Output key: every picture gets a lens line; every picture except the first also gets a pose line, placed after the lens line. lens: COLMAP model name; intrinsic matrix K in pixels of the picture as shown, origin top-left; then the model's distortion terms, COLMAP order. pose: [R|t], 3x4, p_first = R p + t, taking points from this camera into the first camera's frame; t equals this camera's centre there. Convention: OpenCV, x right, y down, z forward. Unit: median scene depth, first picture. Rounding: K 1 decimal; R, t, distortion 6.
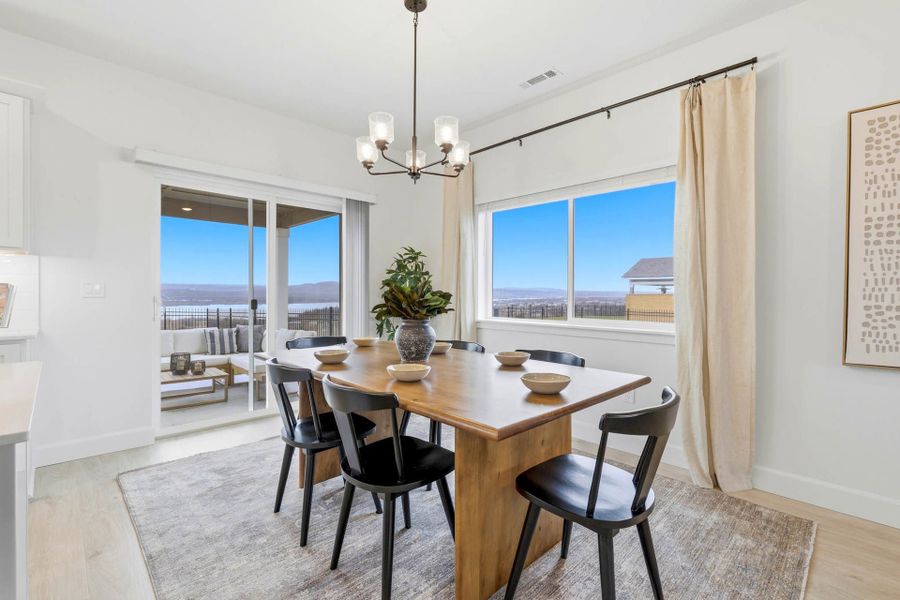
lens RADIAL K [[410.7, 0, 450.0], [0, 410.7, 297.8], [0, 0, 1]] dist [0.002955, 0.000328]
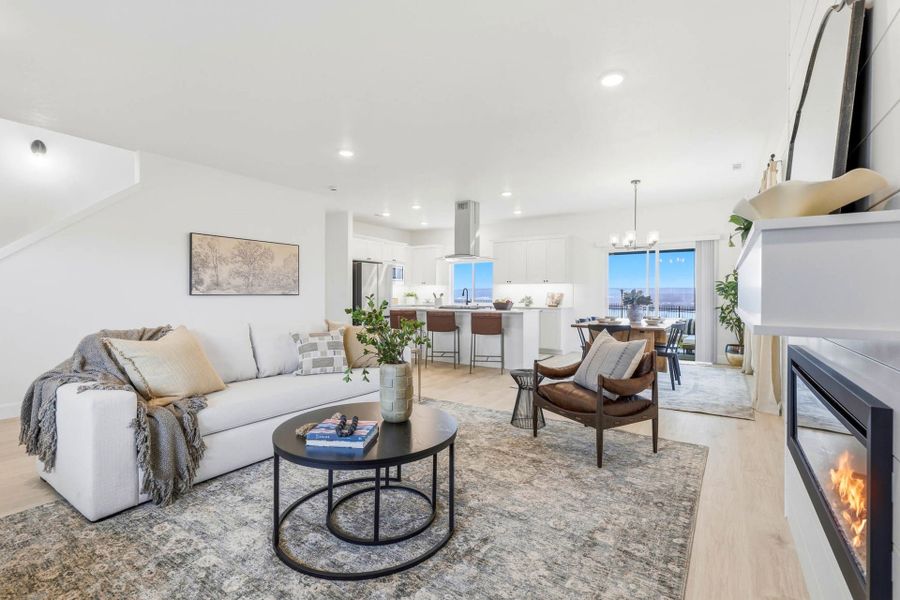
lens RADIAL K [[410.7, 0, 455.3], [0, 410.7, 297.5], [0, 0, 1]] dist [0.002955, 0.000328]
pose [[0.220940, 0.002115, -0.975285, 1.855899], [-0.017351, 0.999848, -0.001762, 0.020705], [0.975133, 0.017311, 0.220943, -0.552488]]
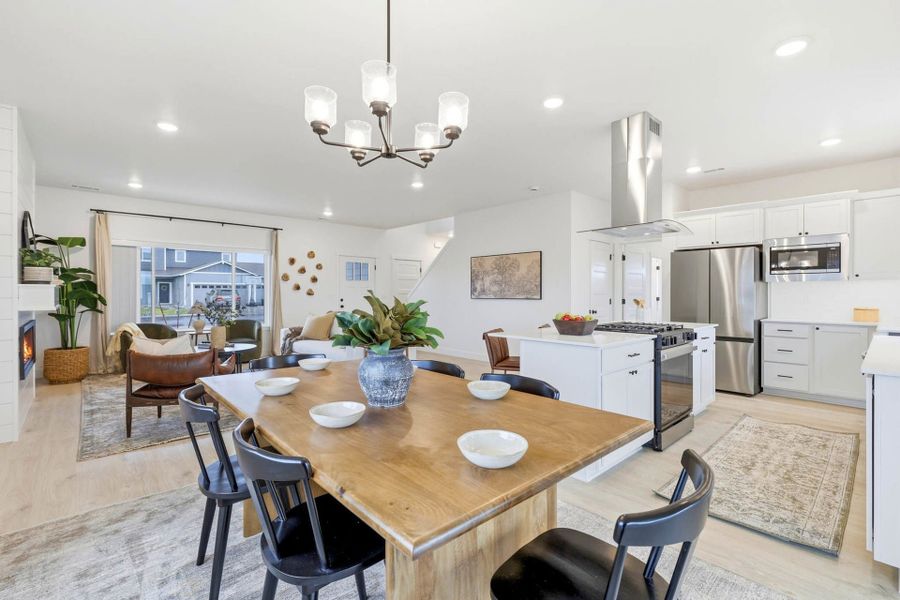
lens RADIAL K [[410.7, 0, 455.6], [0, 410.7, 294.6], [0, 0, 1]] dist [0.002955, 0.000328]
pose [[-0.999897, -0.005918, 0.013064, -0.185897], [-0.005669, 0.999803, 0.019006, -0.053430], [-0.013174, 0.018930, -0.999734, 1.537671]]
